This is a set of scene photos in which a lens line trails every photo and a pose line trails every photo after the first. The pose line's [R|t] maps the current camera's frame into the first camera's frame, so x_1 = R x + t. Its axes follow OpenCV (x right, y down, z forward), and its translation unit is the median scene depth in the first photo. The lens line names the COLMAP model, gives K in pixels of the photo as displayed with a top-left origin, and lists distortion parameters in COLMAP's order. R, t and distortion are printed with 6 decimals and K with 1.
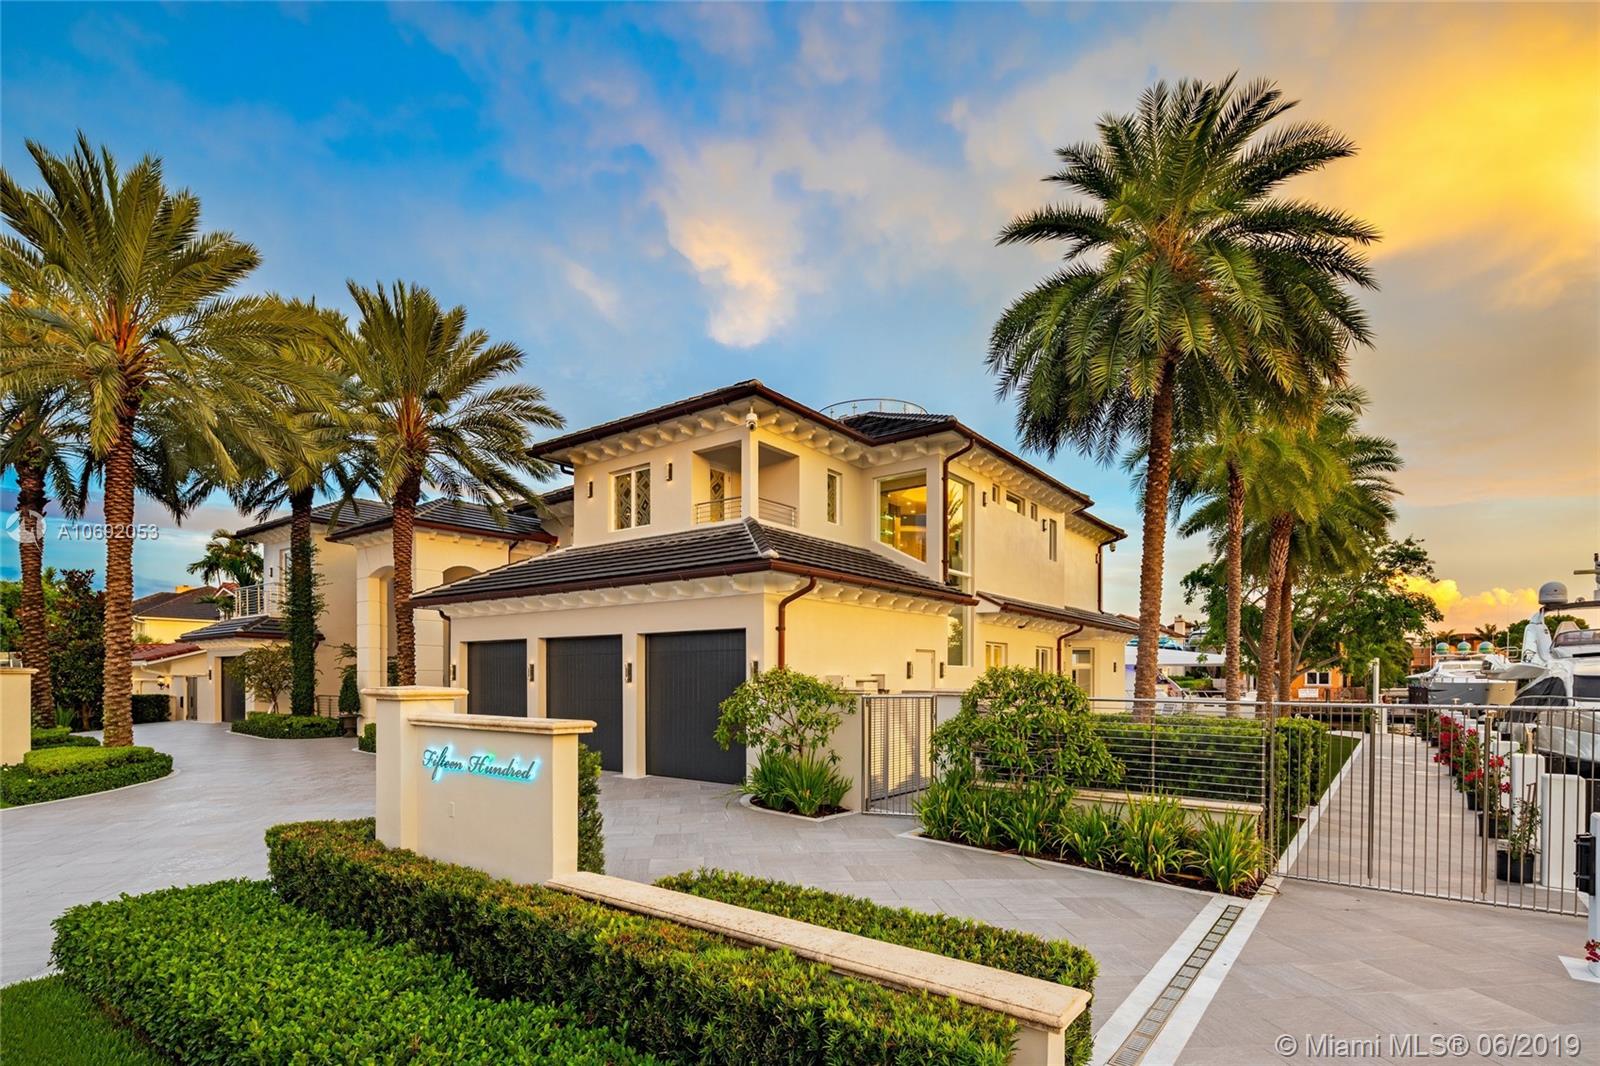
lens RADIAL K [[789.9, 0, 800.4], [0, 789.9, 537.2], [0, 0, 1]] dist [-0.000722, -0.000378]
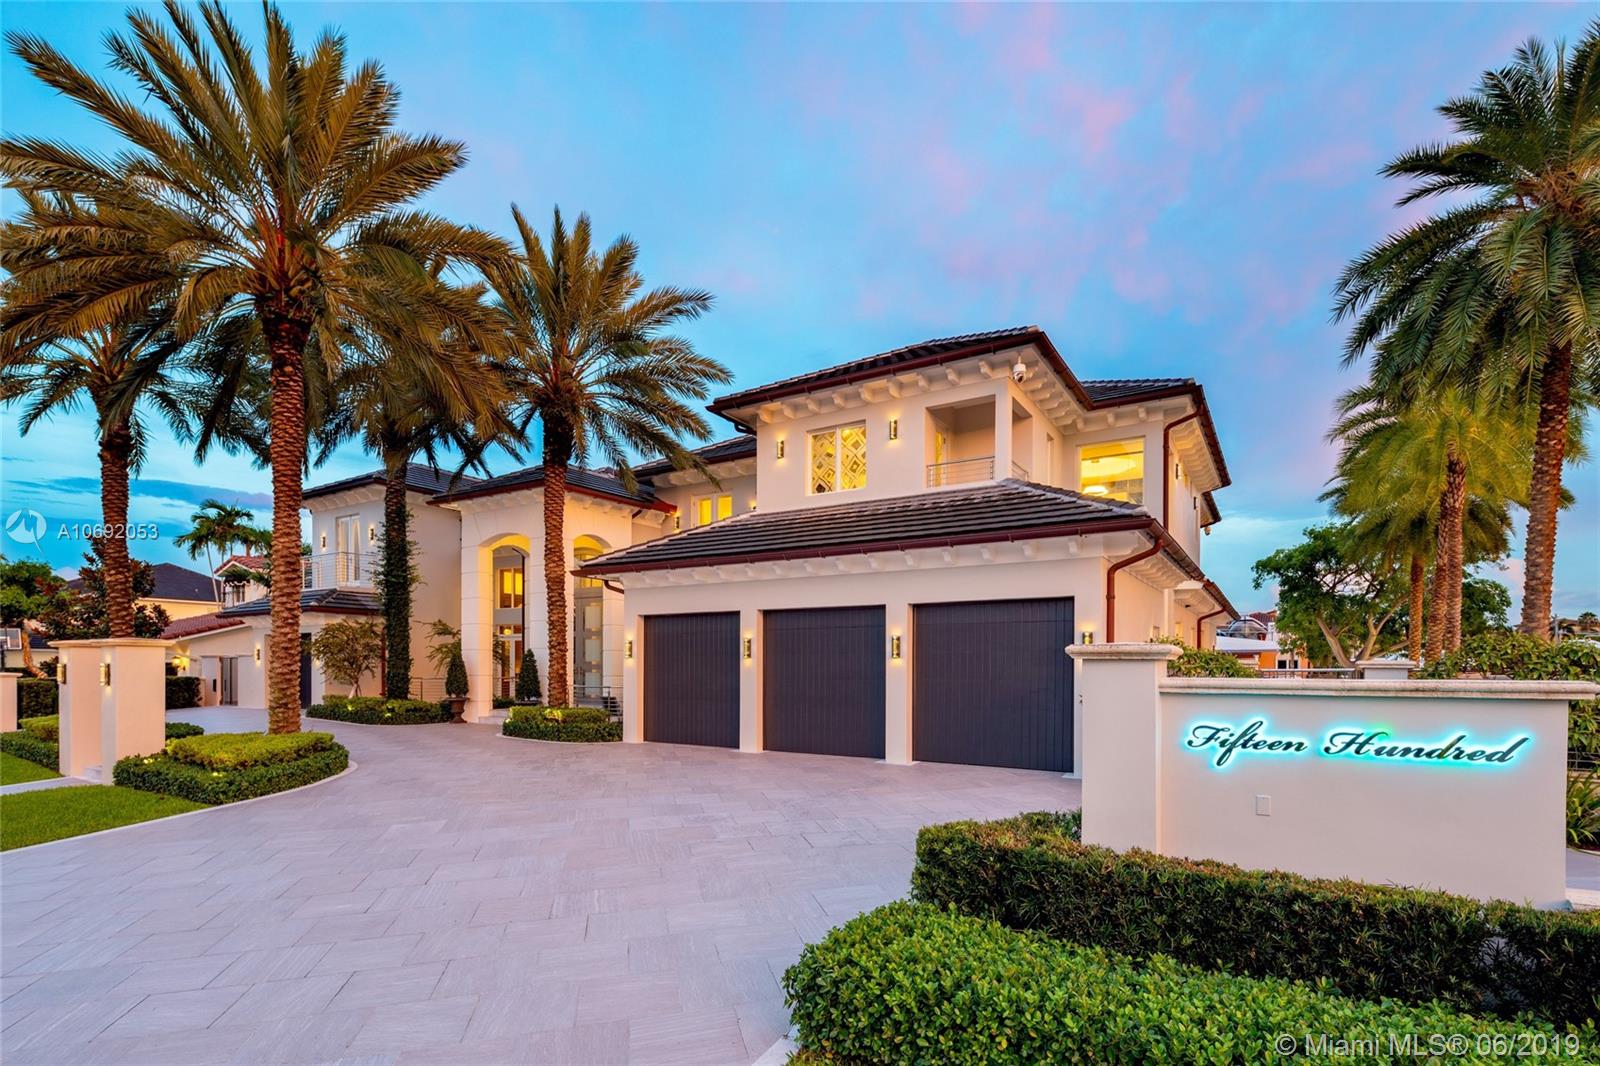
lens RADIAL K [[776.0, 0, 800.0], [0, 776.0, 533.0], [0, 0, 1]] dist [0.002945, 0.000233]
pose [[0.996075, 0.017287, 0.086813, -0.322742], [-0.017808, 0.999828, 0.005229, 0.031434], [-0.086708, -0.006755, 0.996211, 0.105625]]
